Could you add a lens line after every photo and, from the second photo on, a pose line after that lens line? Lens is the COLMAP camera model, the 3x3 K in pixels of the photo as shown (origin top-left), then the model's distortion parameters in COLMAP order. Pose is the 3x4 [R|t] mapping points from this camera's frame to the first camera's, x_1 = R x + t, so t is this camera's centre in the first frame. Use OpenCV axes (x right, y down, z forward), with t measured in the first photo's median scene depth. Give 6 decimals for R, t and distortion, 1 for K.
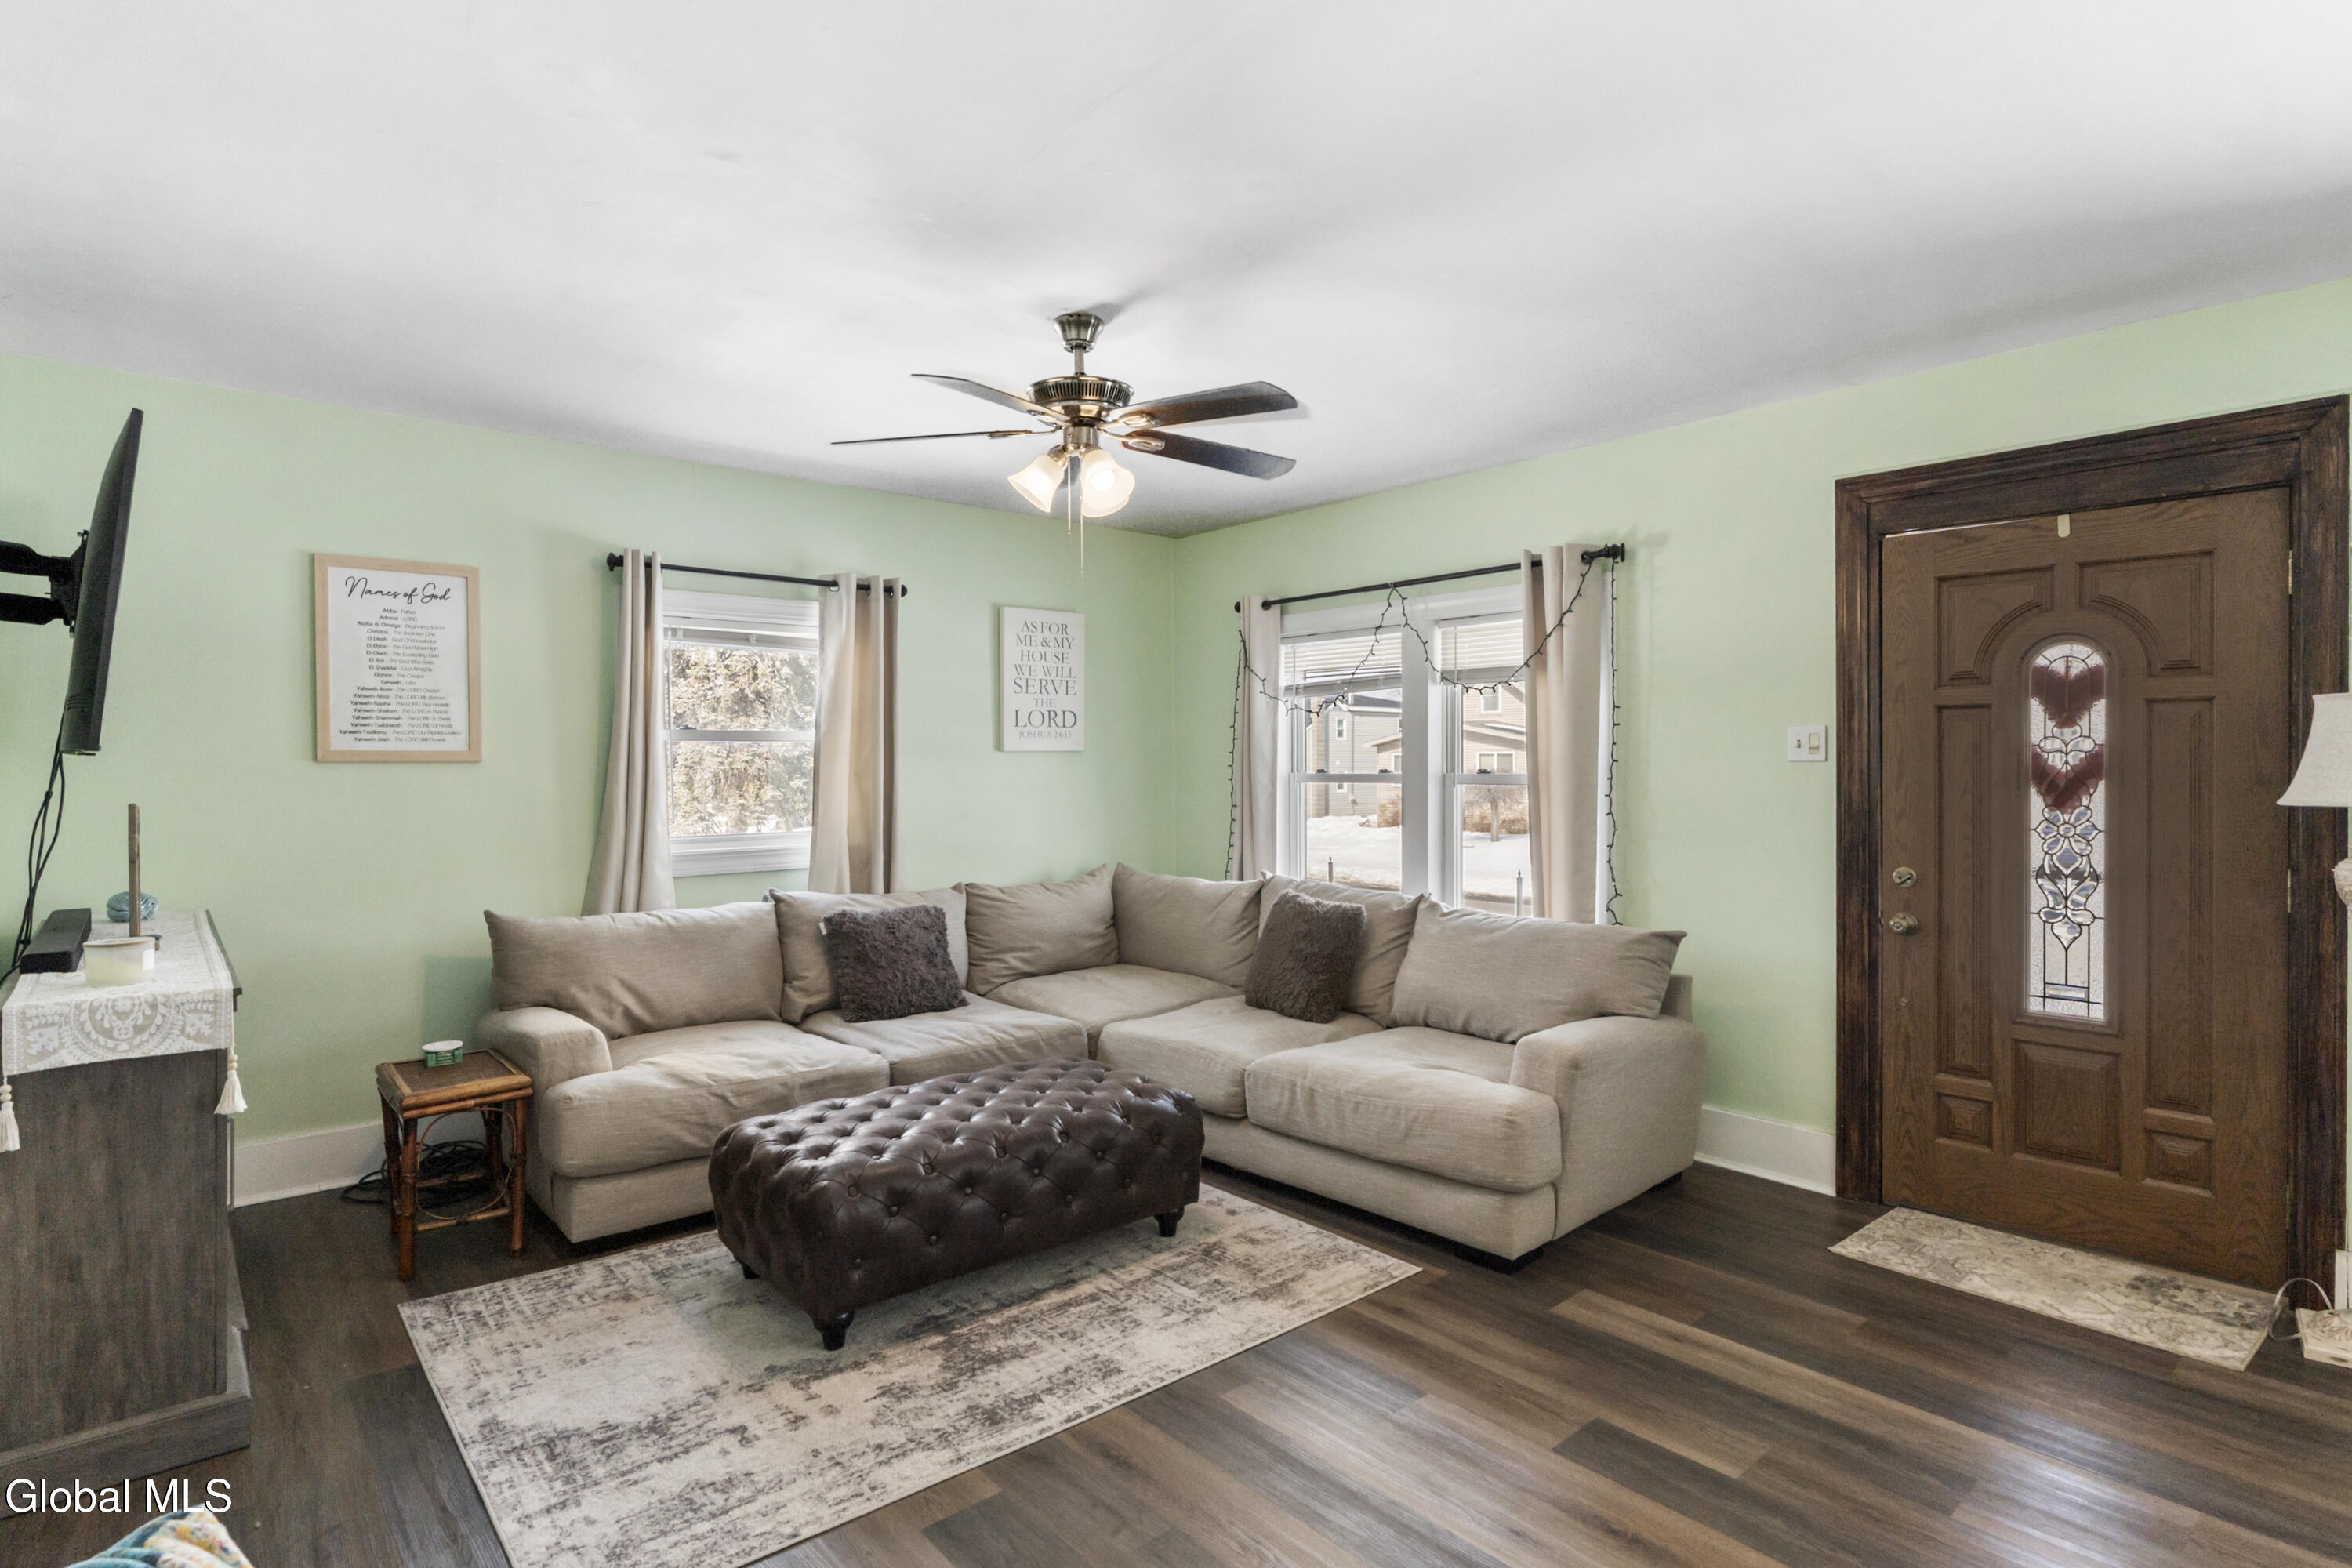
lens RADIAL K [[1176.4, 0, 1197.5], [0, 1176.4, 769.0], [0, 0, 1]] dist [-0.005923, 0.003480]
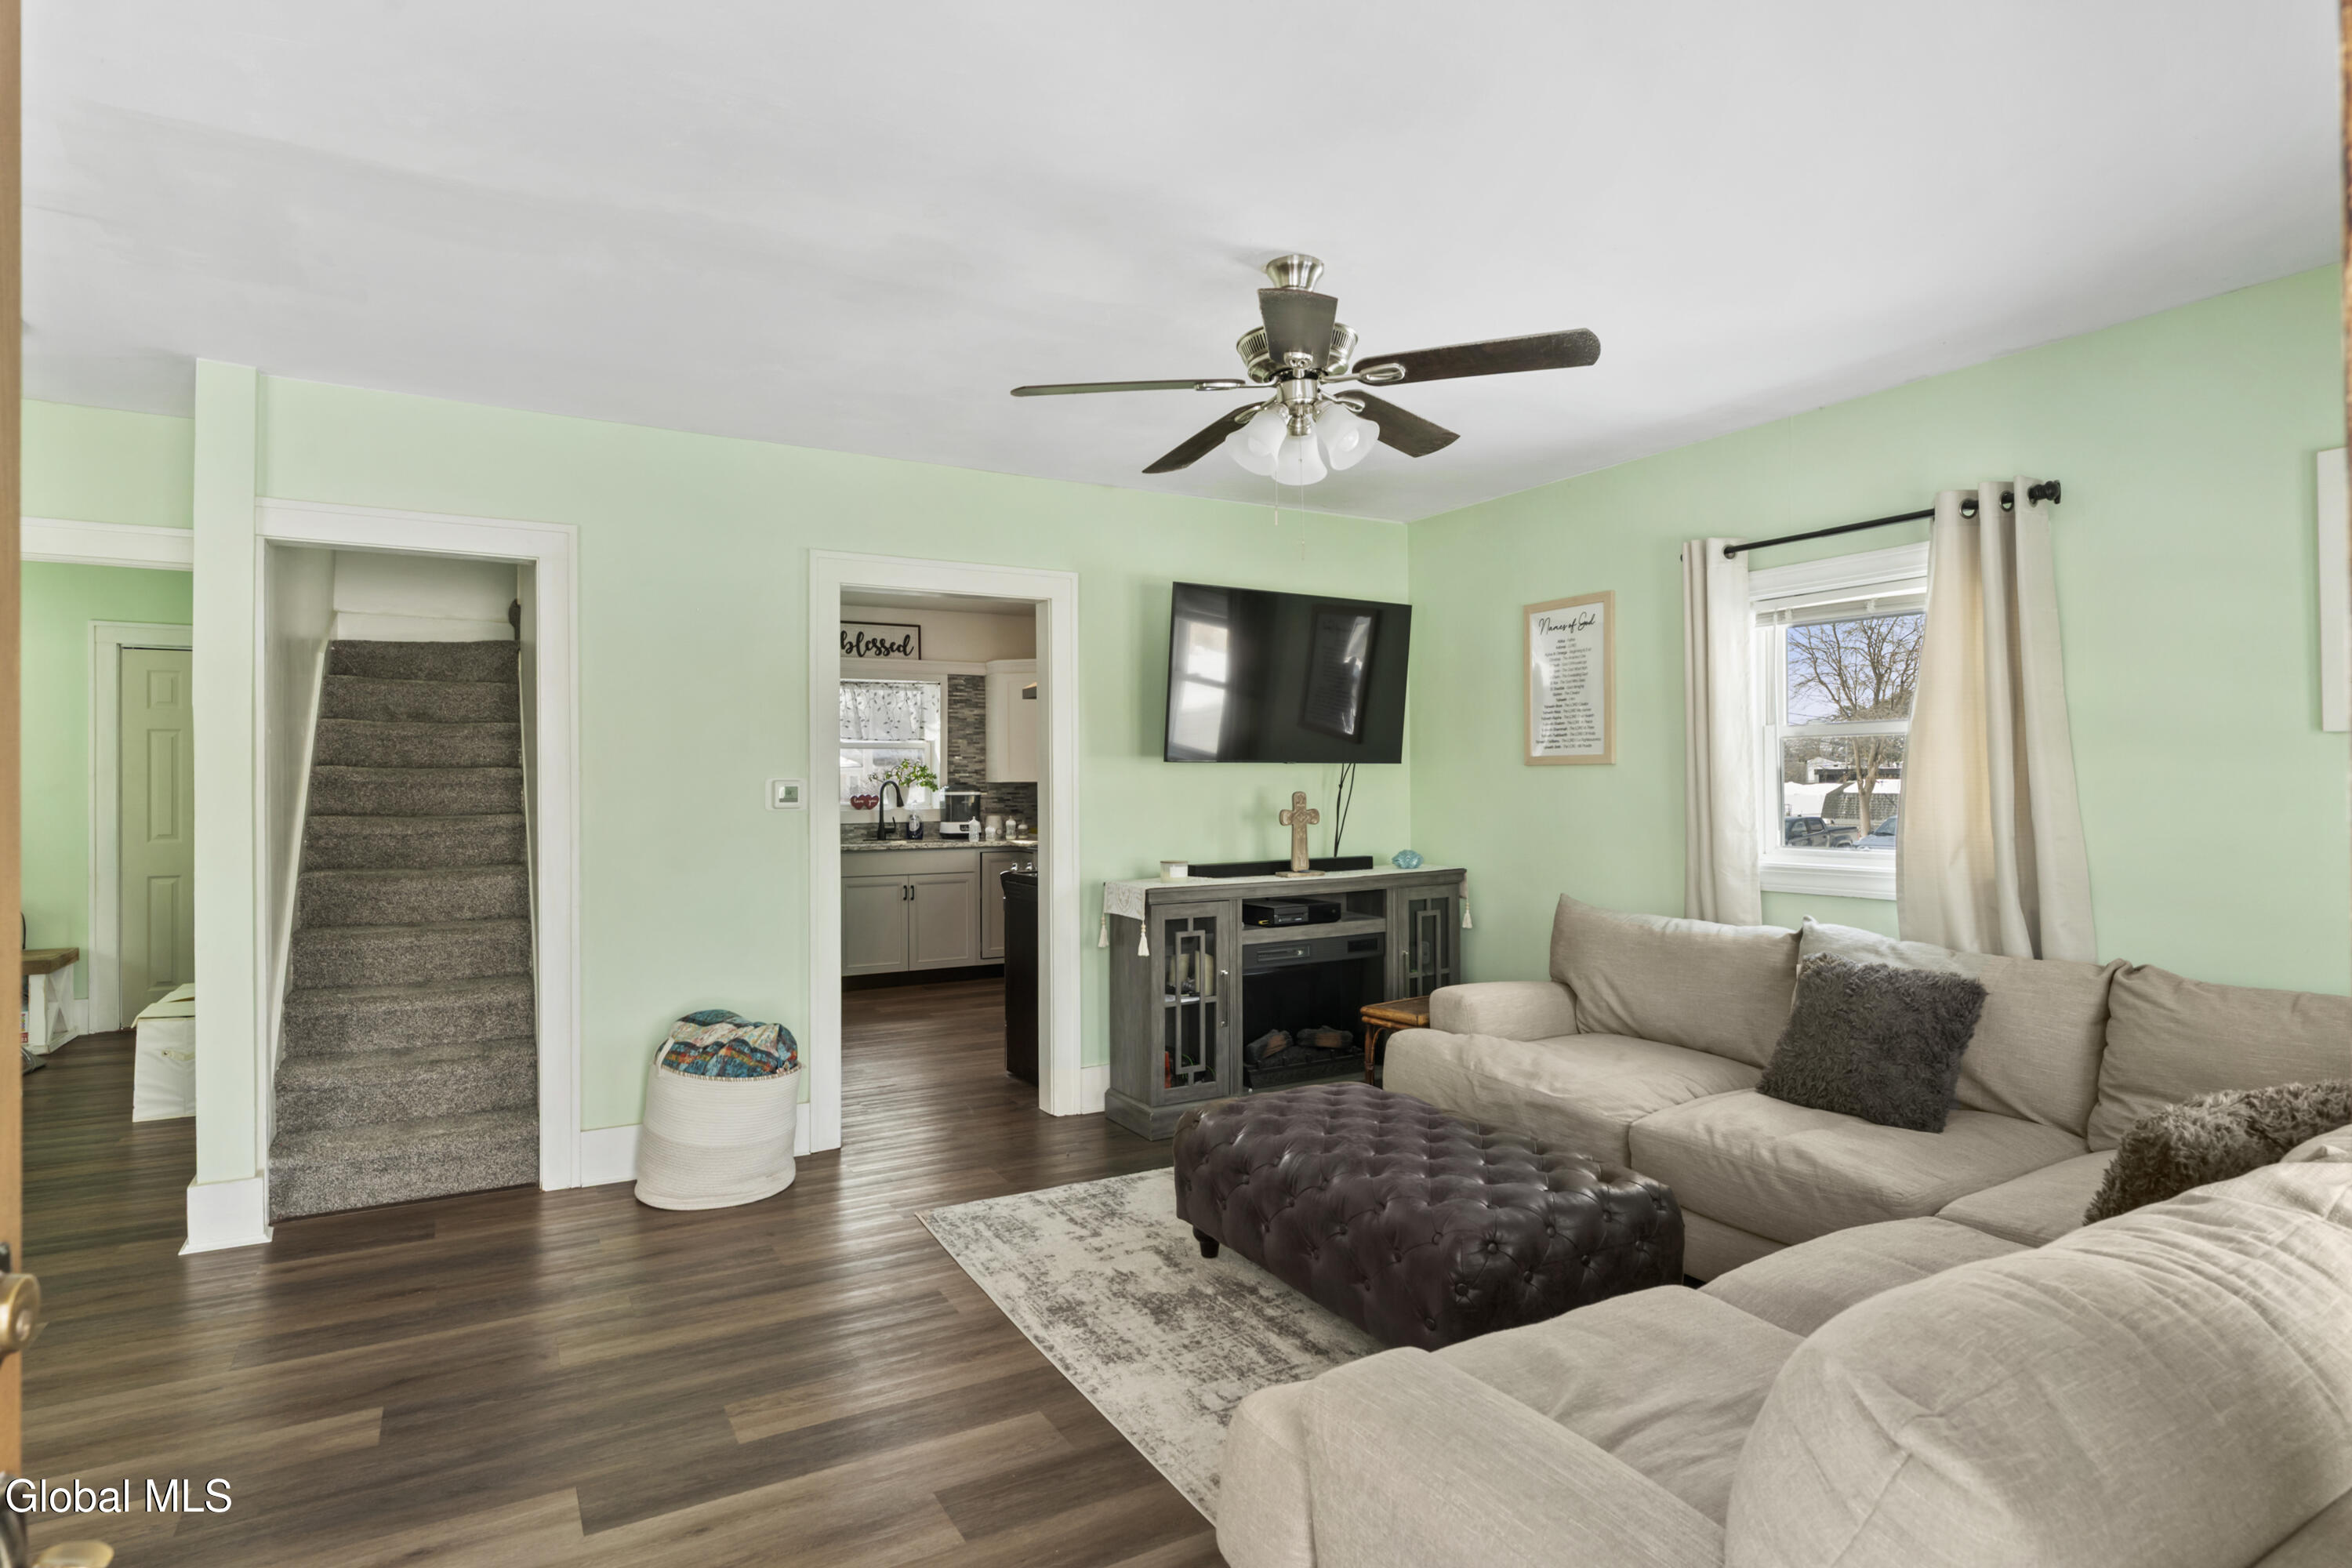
lens RADIAL K [[1270.3, 0, 1181.2], [0, 1270.3, 764.7], [0, 0, 1]] dist [-0.001307, 0.000119]
pose [[-0.206208, -0.009246, -0.978464, 0.730043], [0.001627, 0.999951, -0.009792, 0.006396], [0.978507, -0.003611, -0.206183, 0.946012]]
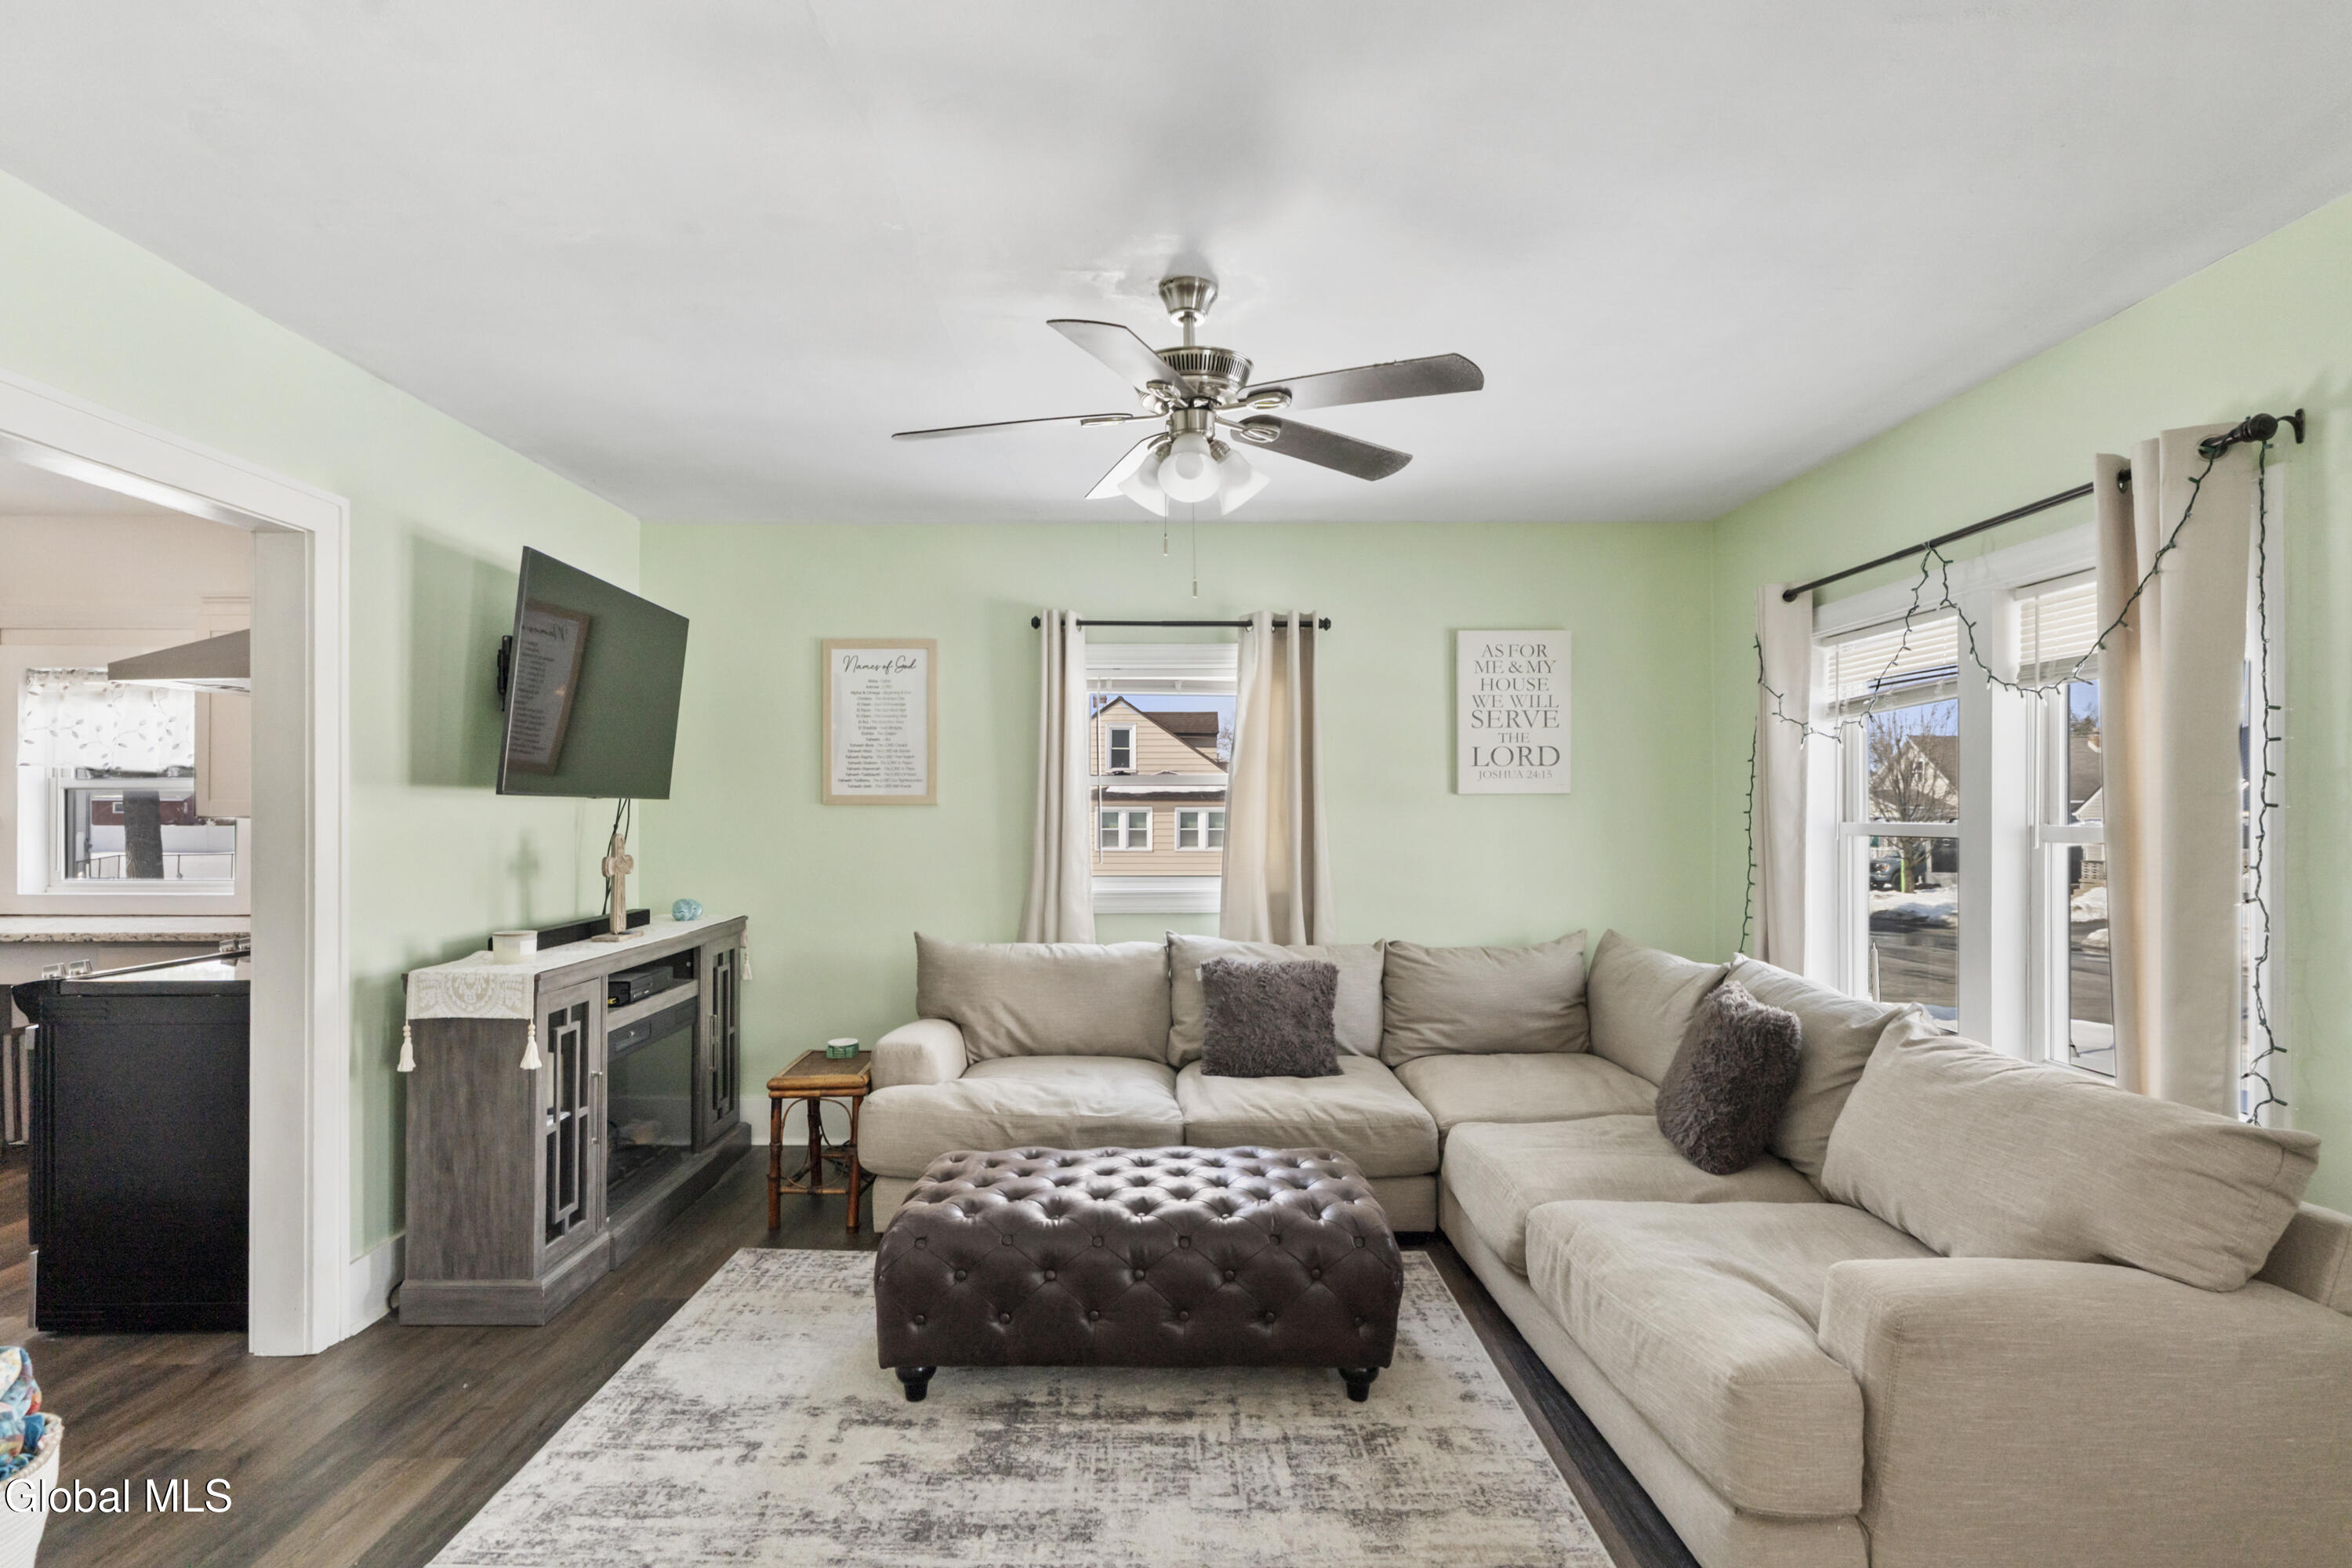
lens RADIAL K [[1176.4, 0, 1200.2], [0, 1176.4, 805.8], [0, 0, 1]] dist [-0.005923, 0.003480]
pose [[0.765643, 0.002359, -0.643262, 0.385423], [-0.007452, 0.999959, -0.005202, -0.000565], [0.643223, 0.008777, 0.765629, 0.302273]]
